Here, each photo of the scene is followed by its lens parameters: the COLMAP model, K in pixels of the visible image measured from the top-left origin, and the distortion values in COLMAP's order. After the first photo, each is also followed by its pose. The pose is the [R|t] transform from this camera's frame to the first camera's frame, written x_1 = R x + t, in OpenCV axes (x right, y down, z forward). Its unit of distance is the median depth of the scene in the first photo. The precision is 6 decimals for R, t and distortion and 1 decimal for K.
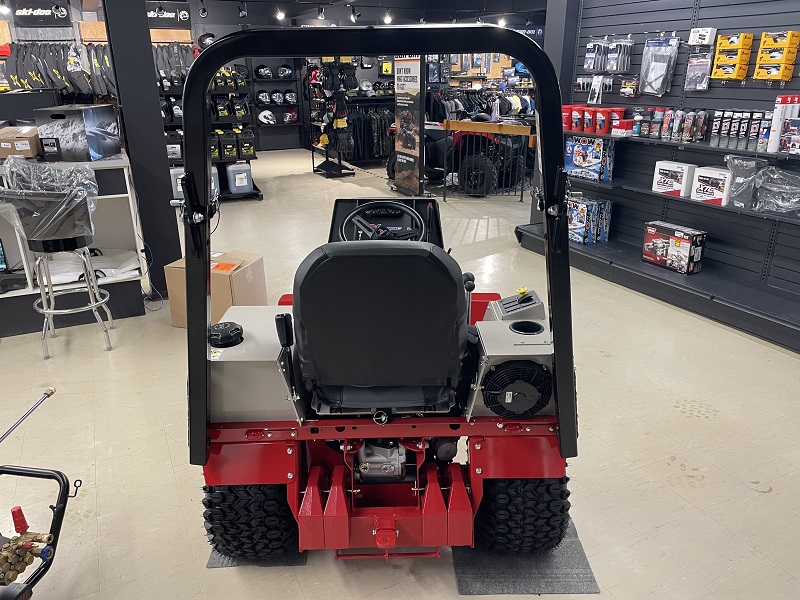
lens RADIAL K [[602.2, 0, 396.1], [0, 602.2, 313.3], [0, 0, 1]] dist [0.079199, -0.100673]
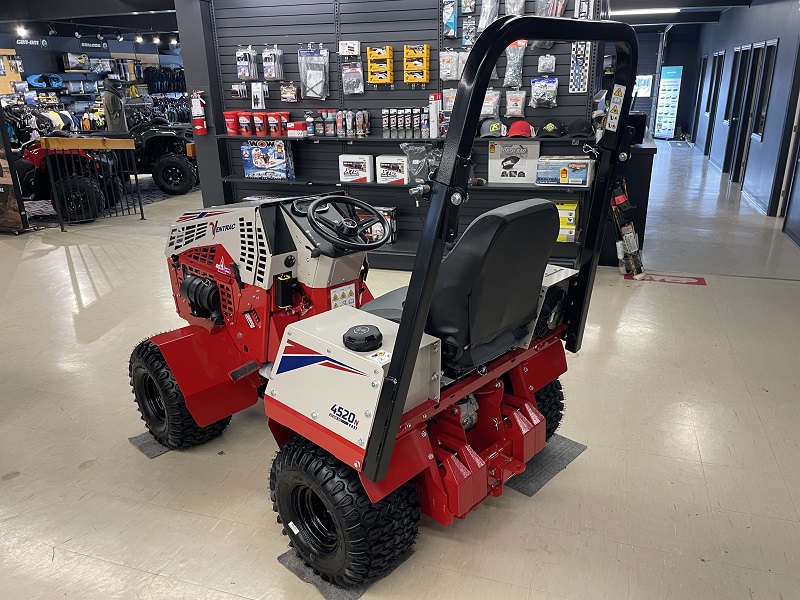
lens RADIAL K [[605.1, 0, 408.2], [0, 605.1, 312.1], [0, 0, 1]] dist [0.079372, -0.100862]
pose [[0.694137, -0.260399, 0.671093, -0.342302], [0.278370, 0.956850, 0.083350, -0.024346], [-0.663840, 0.128956, 0.736673, 0.100496]]
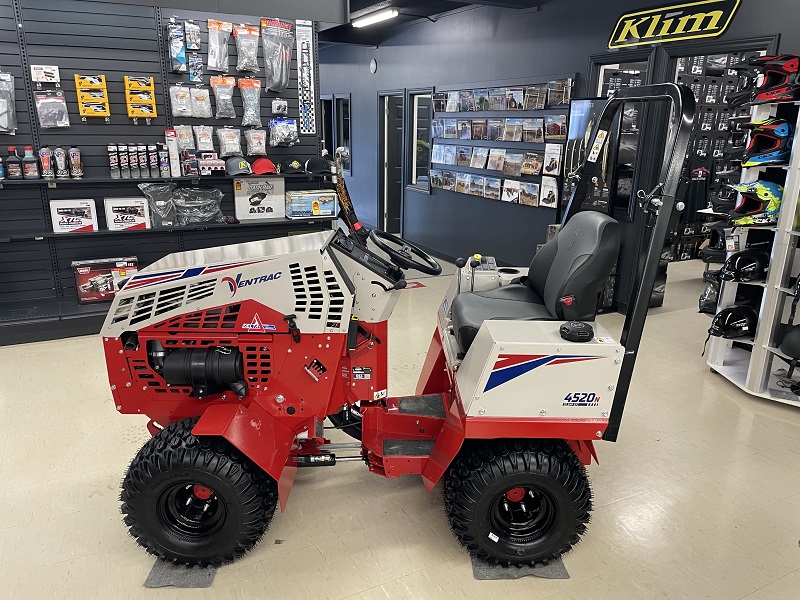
lens RADIAL K [[605.1, 0, 408.2], [0, 605.1, 312.1], [0, 0, 1]] dist [0.079372, -0.100862]
pose [[-0.026135, -0.292083, 0.956036, -0.543981], [0.352794, 0.892131, 0.282203, -0.173711], [-0.935336, 0.344659, 0.079729, 0.480531]]
